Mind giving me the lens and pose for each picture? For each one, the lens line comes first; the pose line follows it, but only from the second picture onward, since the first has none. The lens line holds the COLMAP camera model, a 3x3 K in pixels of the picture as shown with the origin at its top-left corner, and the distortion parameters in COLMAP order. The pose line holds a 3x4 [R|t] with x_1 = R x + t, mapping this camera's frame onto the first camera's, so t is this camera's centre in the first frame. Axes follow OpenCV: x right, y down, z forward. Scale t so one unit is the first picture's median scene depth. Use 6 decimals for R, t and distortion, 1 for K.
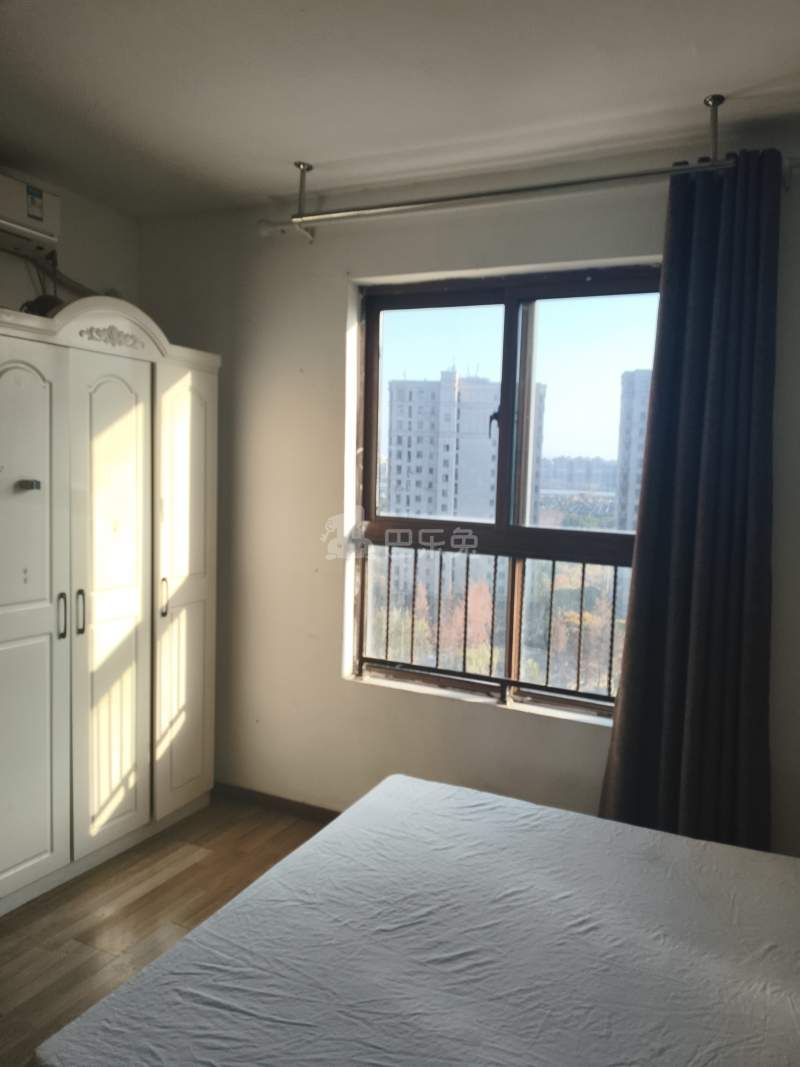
lens RADIAL K [[829.3, 0, 397.8], [0, 829.3, 583.7], [0, 0, 1]] dist [0.030327, -0.007996]
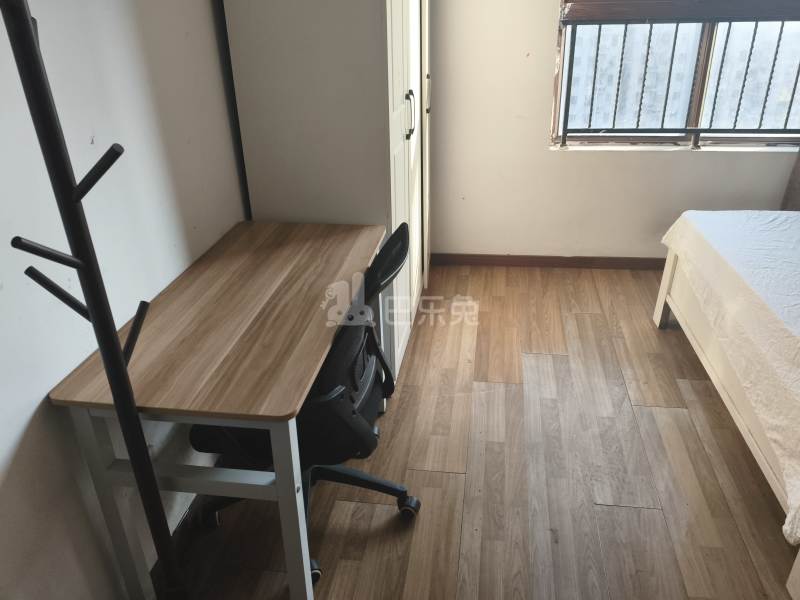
lens RADIAL K [[627.6, 0, 400.0], [0, 627.6, 300.0], [0, 0, 1]] dist [0.005029, -0.003036]
pose [[0.940407, -0.203099, 0.272738, -0.650182], [0.107965, 0.938877, 0.326885, -0.001291], [-0.322458, -0.277959, 0.904854, 0.224951]]
